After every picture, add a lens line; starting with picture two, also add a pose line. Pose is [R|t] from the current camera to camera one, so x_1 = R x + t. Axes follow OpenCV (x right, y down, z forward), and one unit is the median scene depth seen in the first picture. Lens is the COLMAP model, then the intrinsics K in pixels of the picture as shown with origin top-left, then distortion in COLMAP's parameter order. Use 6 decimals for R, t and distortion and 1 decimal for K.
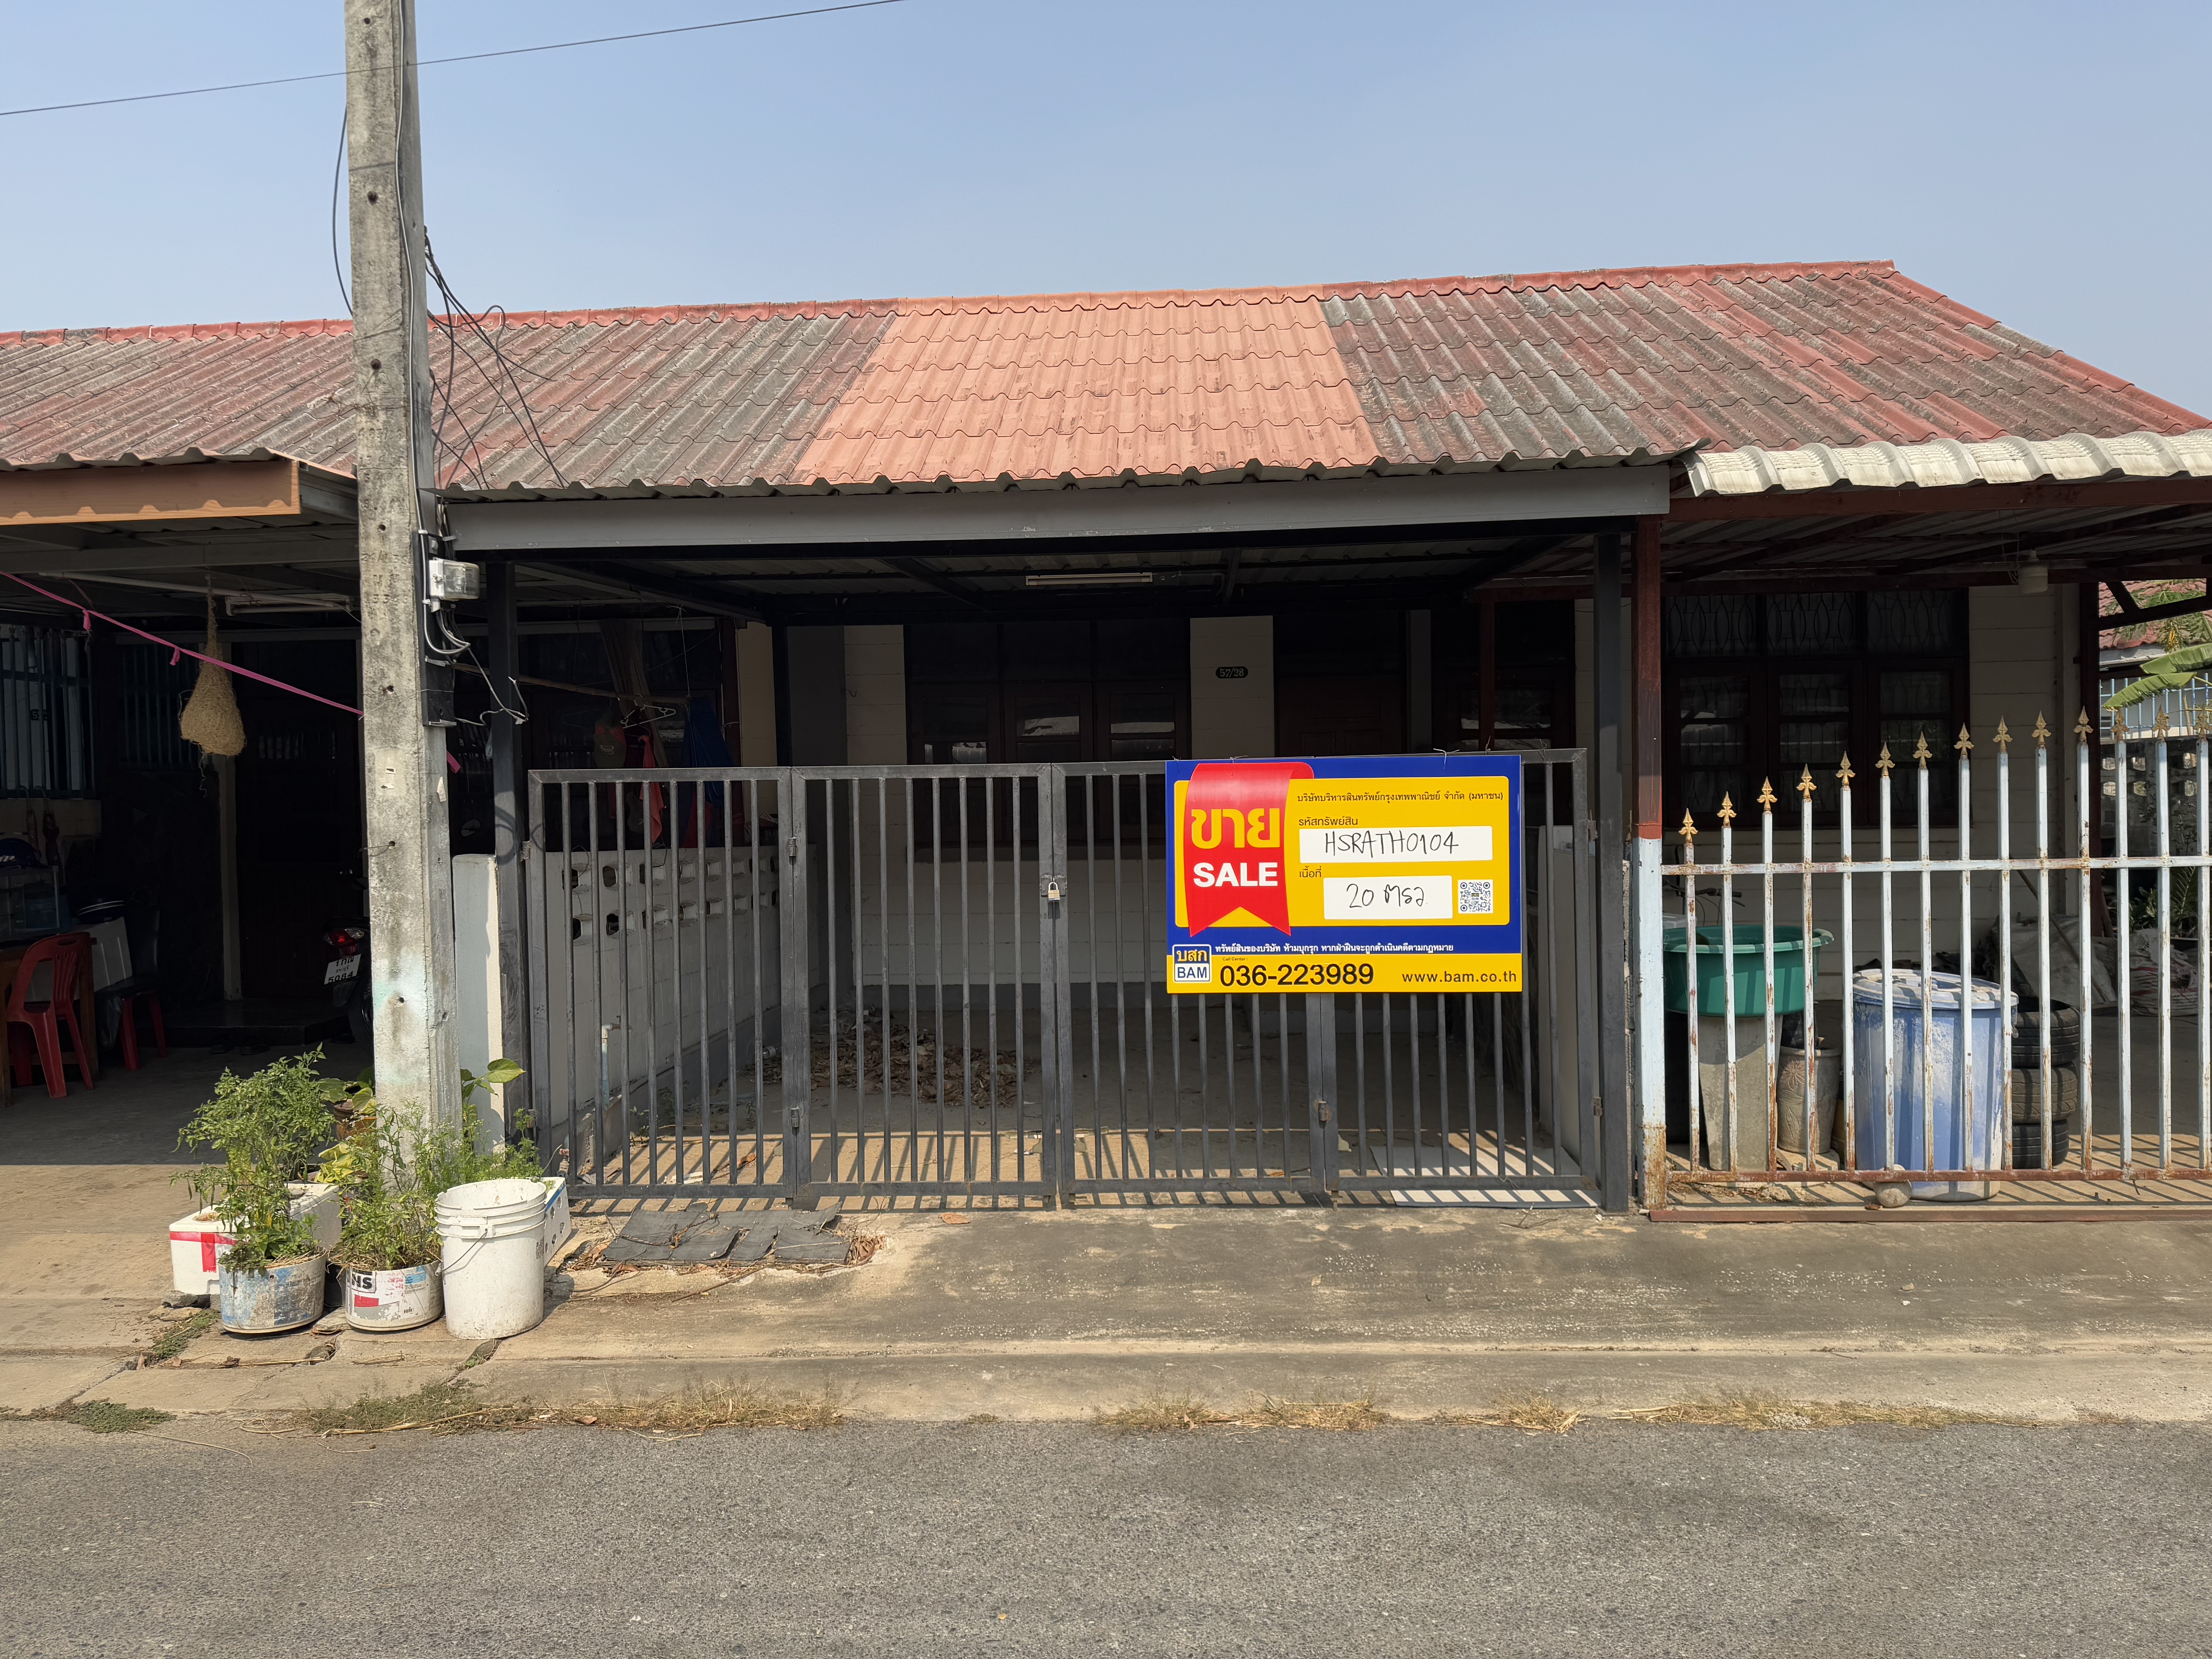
lens RADIAL K [[1554.1, 0, 1104.2], [0, 1554.1, 832.3], [0, 0, 1]] dist [0.046752, -0.048659]
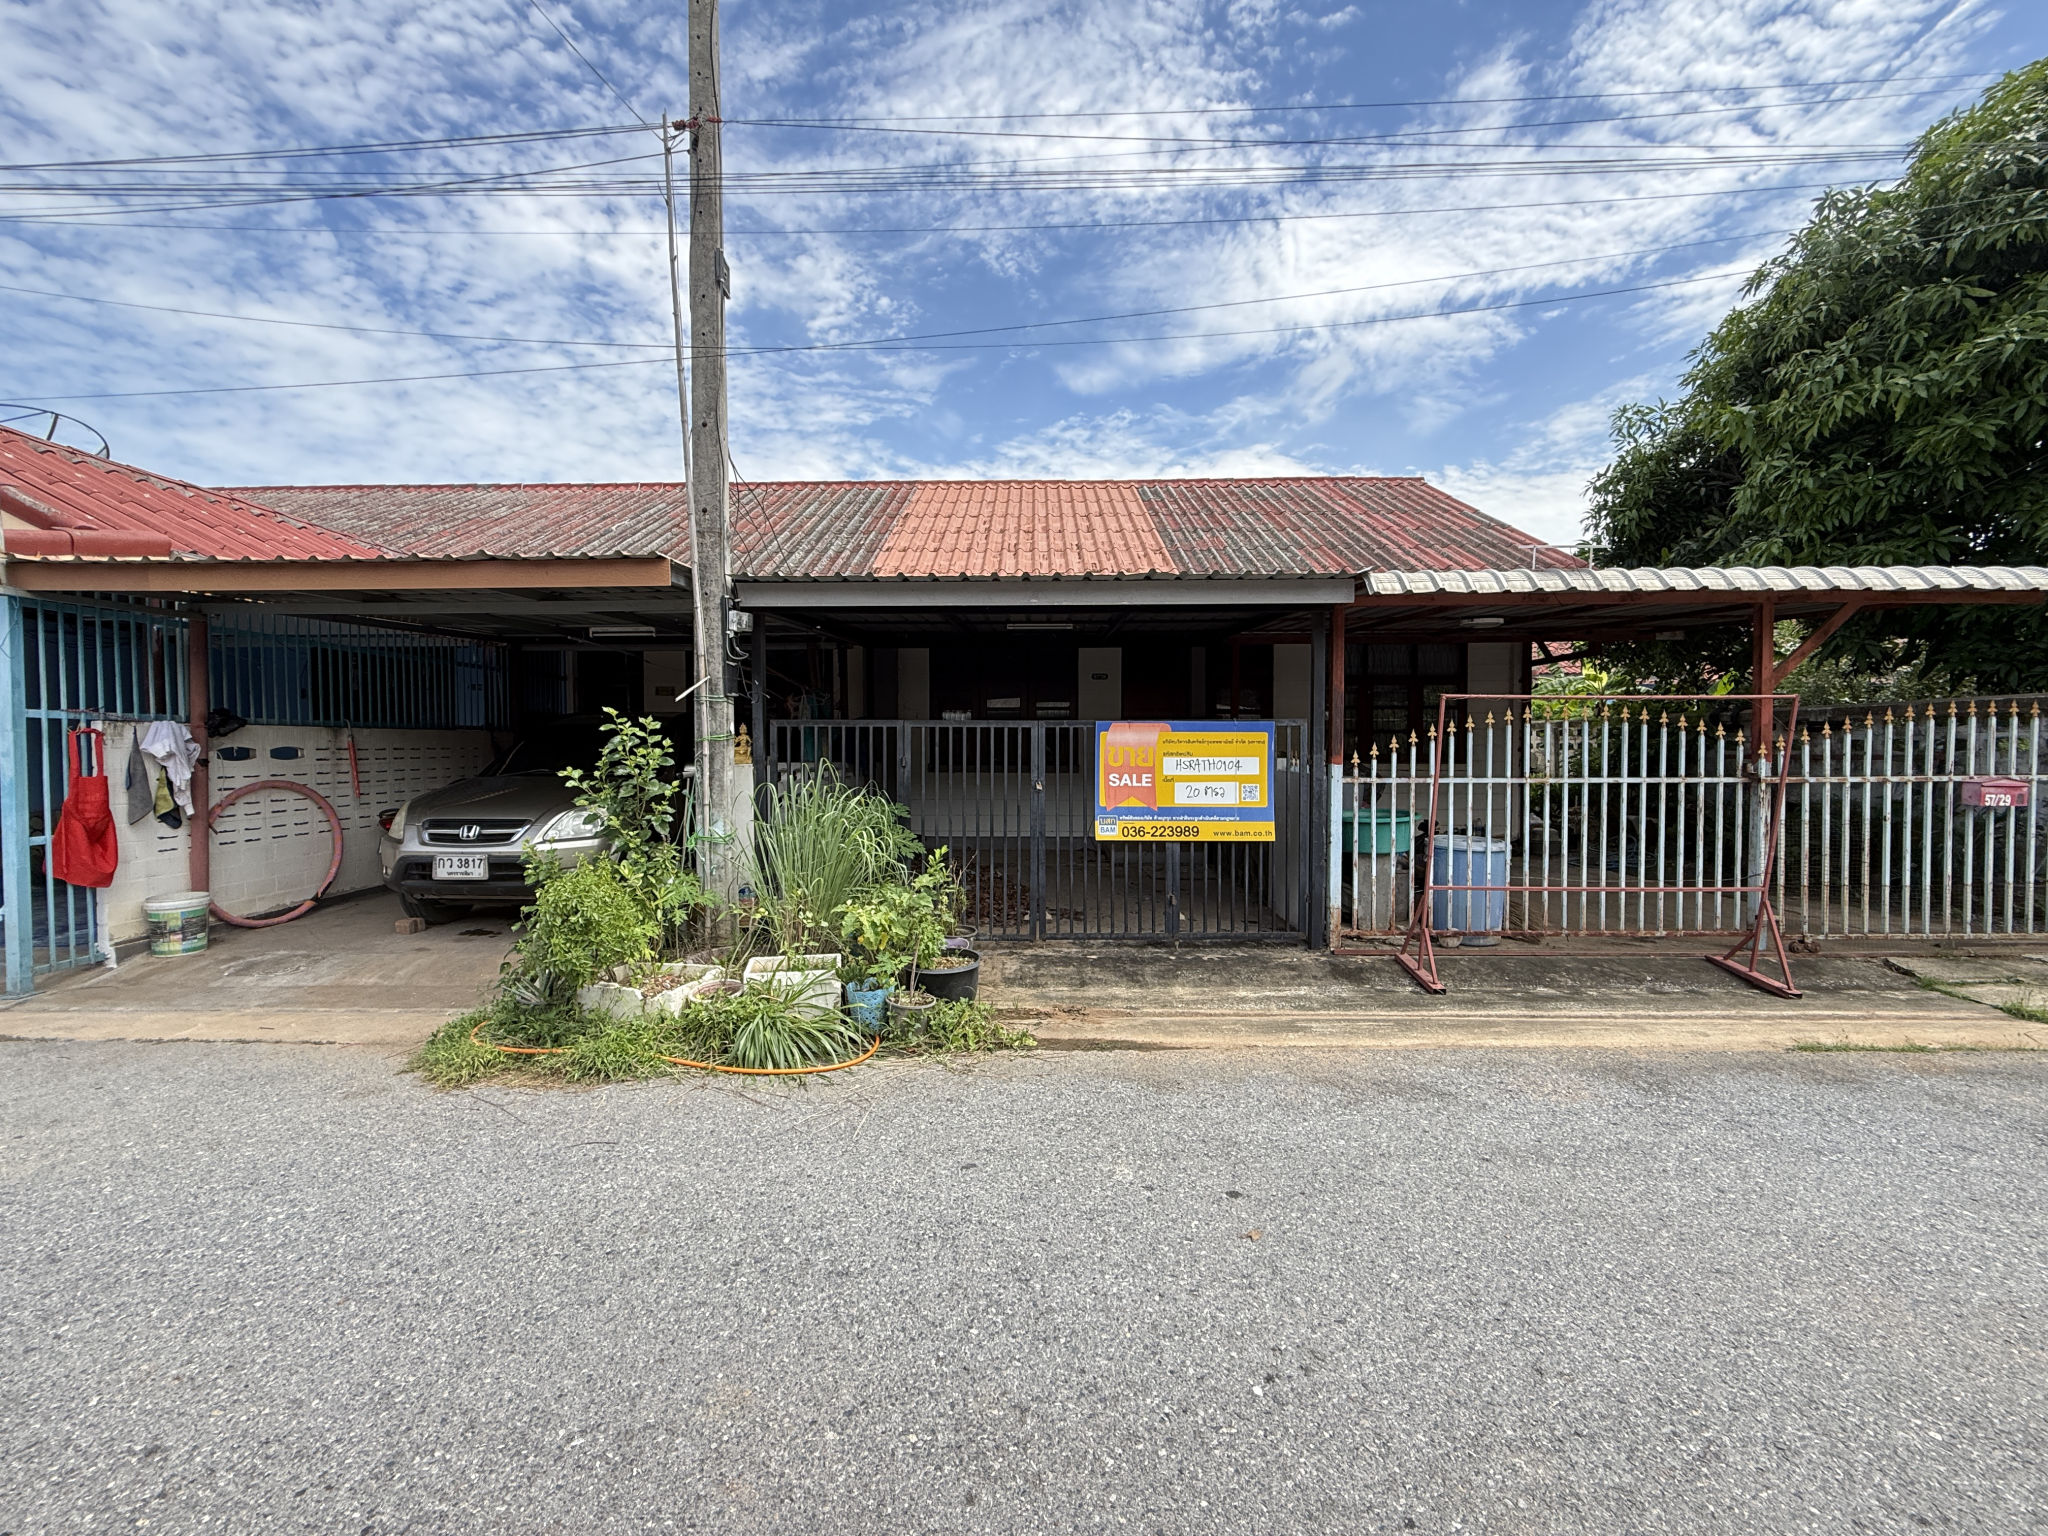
lens RADIAL K [[811.7, 0, 1017.2], [0, 811.7, 763.7], [0, 0, 1]] dist [-0.001161, 0.000434]
pose [[0.999242, 0.017857, 0.034600, -0.095825], [-0.018047, 0.999824, 0.005171, 0.004310], [-0.034501, -0.005792, 0.999388, -0.024380]]
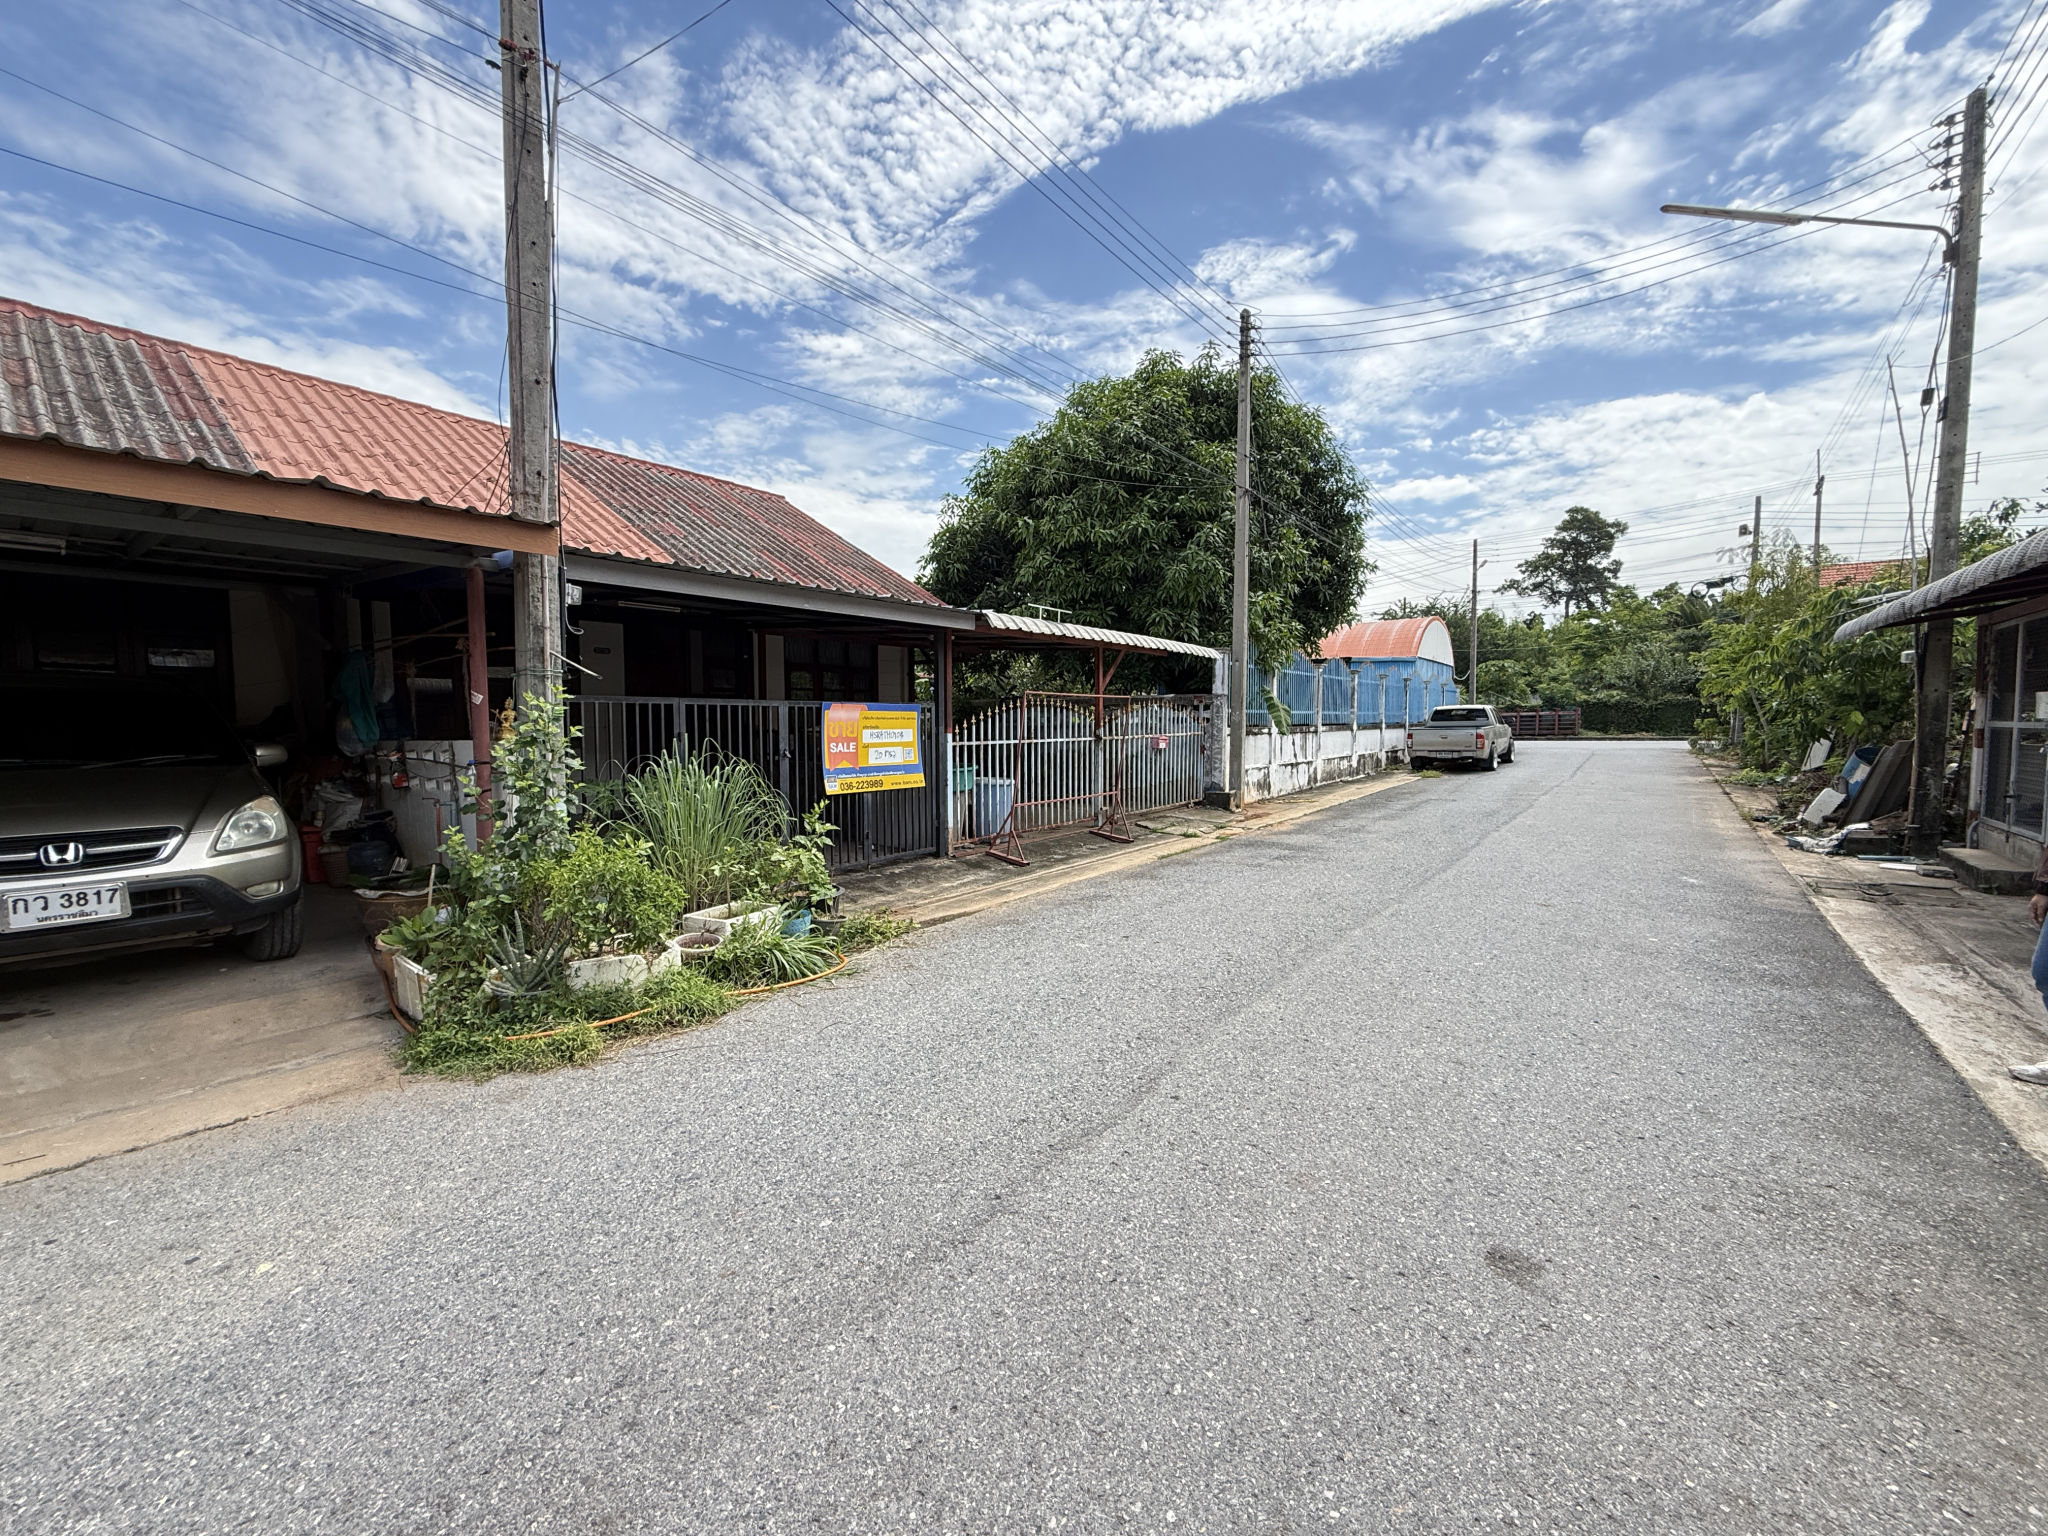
lens RADIAL K [[811.7, 0, 1024.8], [0, 811.7, 762.3], [0, 0, 1]] dist [-0.001161, 0.000434]
pose [[0.574266, -0.024598, 0.818299, -0.850591], [0.002207, 0.999591, 0.028499, 0.014916], [-0.818666, -0.014560, 0.574086, -0.019242]]
